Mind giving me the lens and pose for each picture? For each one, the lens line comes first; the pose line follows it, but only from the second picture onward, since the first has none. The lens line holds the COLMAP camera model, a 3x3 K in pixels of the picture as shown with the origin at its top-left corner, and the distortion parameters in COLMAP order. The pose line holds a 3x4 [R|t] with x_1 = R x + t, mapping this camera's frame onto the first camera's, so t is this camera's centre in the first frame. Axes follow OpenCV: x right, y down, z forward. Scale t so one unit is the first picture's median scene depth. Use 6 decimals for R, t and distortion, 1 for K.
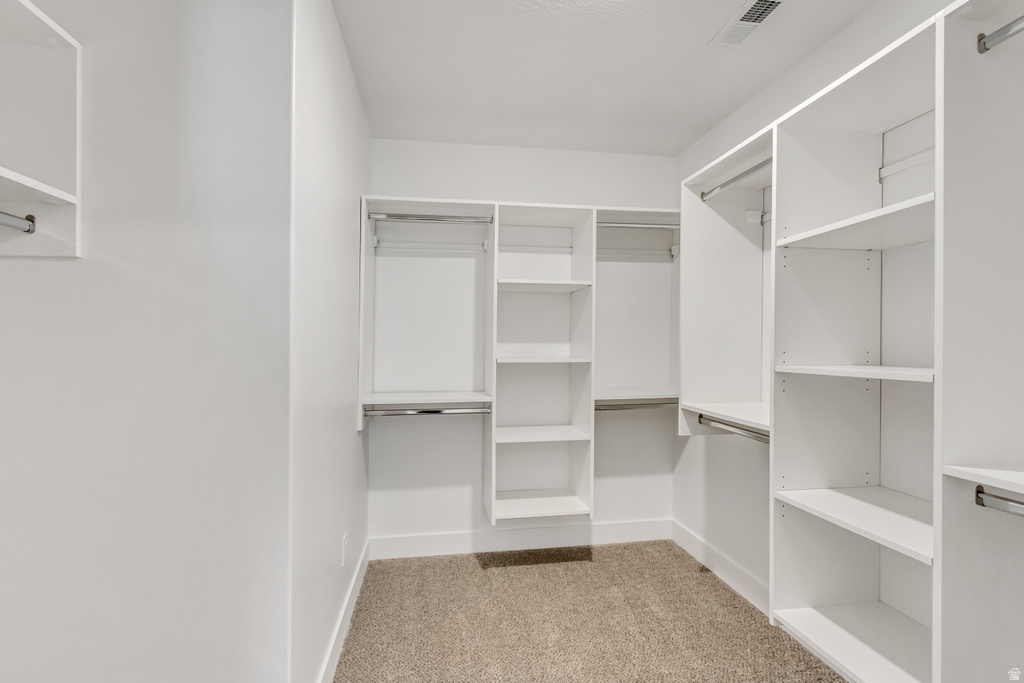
lens RADIAL K [[476.6, 0, 506.7], [0, 476.6, 347.2], [0, 0, 1]] dist [0.011905, -0.003061]
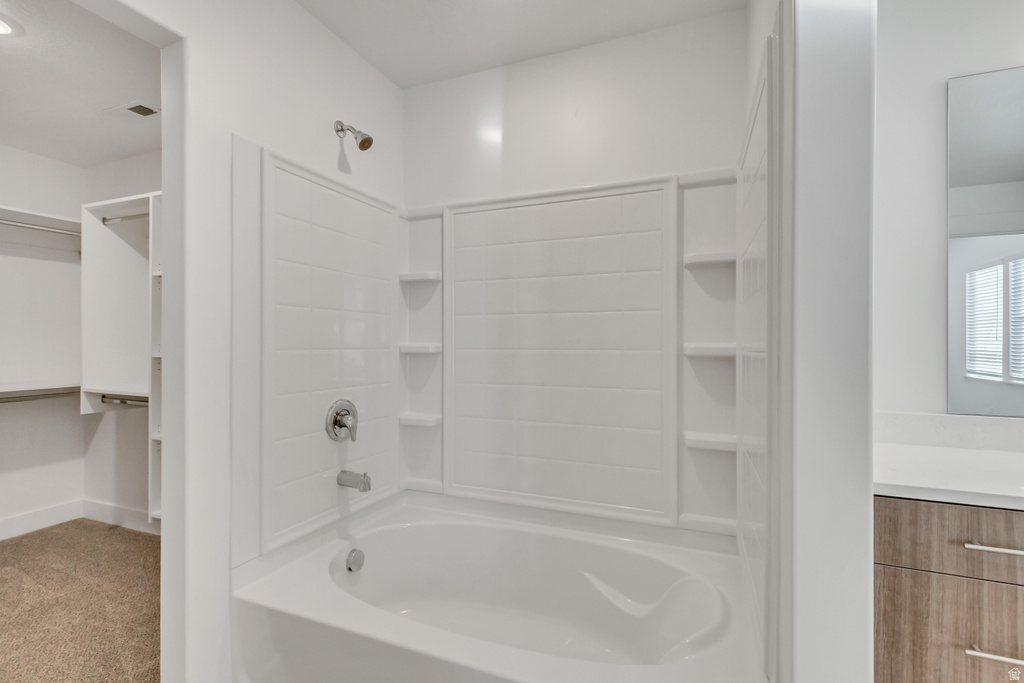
lens RADIAL K [[476.6, 0, 503.4], [0, 476.6, 344.4], [0, 0, 1]] dist [0.011905, -0.003061]
pose [[0.529766, -0.006201, 0.848121, -0.104514], [-0.000423, 0.999971, 0.007576, -0.001550], [-0.848144, -0.004372, 0.529748, -0.554387]]
